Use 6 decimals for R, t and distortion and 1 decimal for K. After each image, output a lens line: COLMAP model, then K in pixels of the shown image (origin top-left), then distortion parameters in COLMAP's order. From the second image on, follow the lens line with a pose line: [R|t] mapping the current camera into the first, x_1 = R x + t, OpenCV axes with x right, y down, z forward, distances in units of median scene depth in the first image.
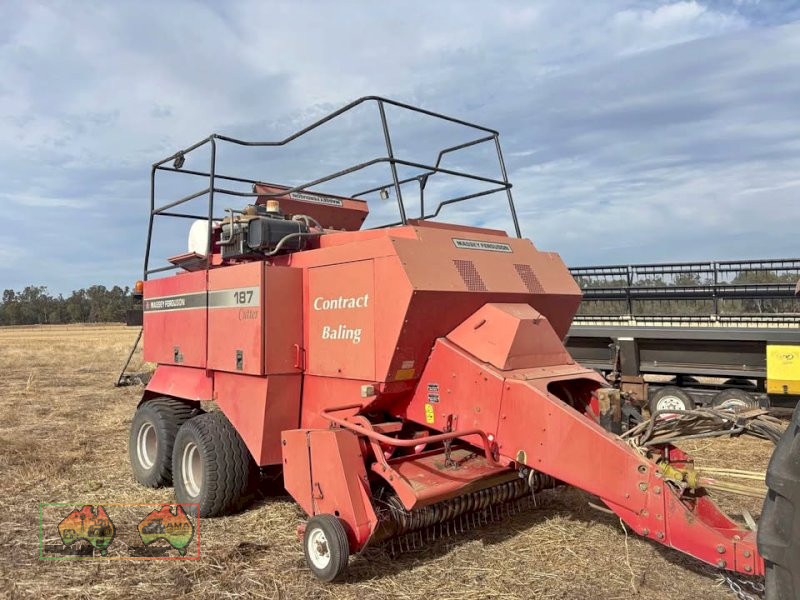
lens RADIAL K [[602.1, 0, 400.0], [0, 602.1, 300.0], [0, 0, 1]] dist [0.001780, 0.000529]
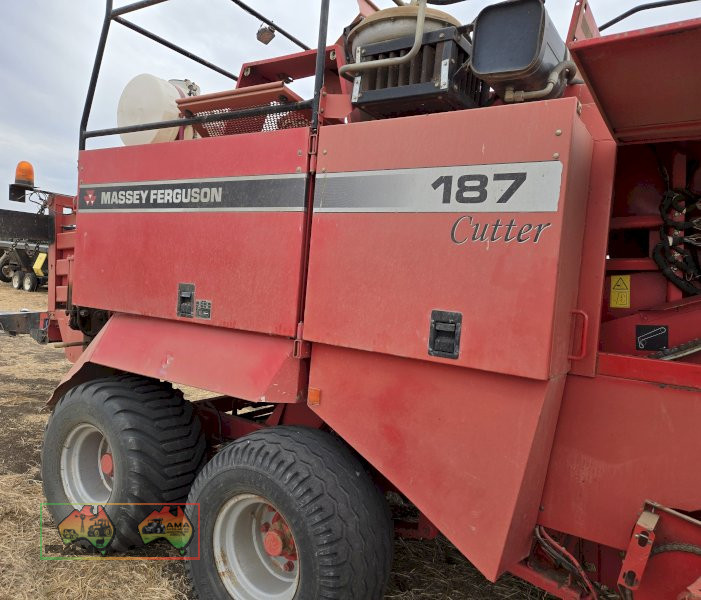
lens RADIAL K [[557.6, 0, 326.7], [0, 557.6, 305.7], [0, 0, 1]] dist [0.051979, -0.001988]
pose [[0.964537, 0.071479, 0.254084, -0.405498], [-0.095944, 0.991732, 0.085223, 0.047628], [-0.245891, -0.106579, 0.963420, 0.568266]]
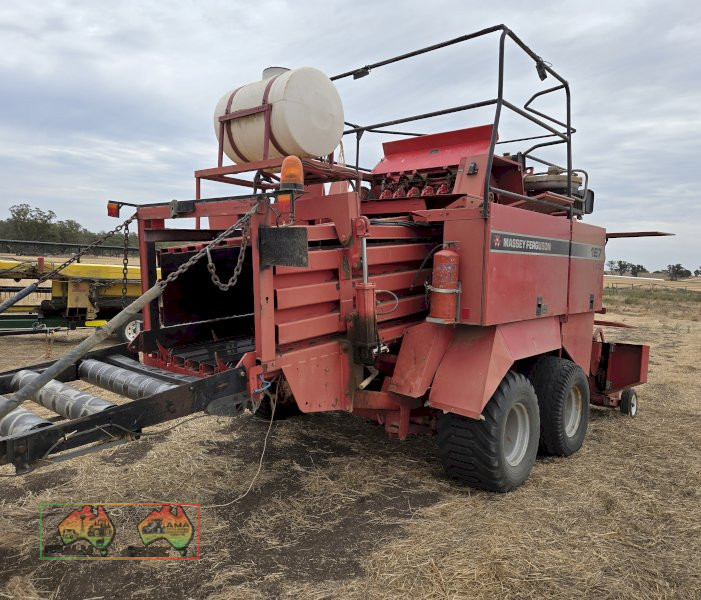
lens RADIAL K [[543.0, 0, 350.5], [0, 543.0, 300.0], [0, 0, 1]] dist [0.007230, 0.001509]
pose [[-0.119805, -0.051849, 0.991443, -1.194518], [-0.061555, 0.997102, 0.044707, 0.068113], [-0.990887, -0.055672, -0.122649, 1.469255]]
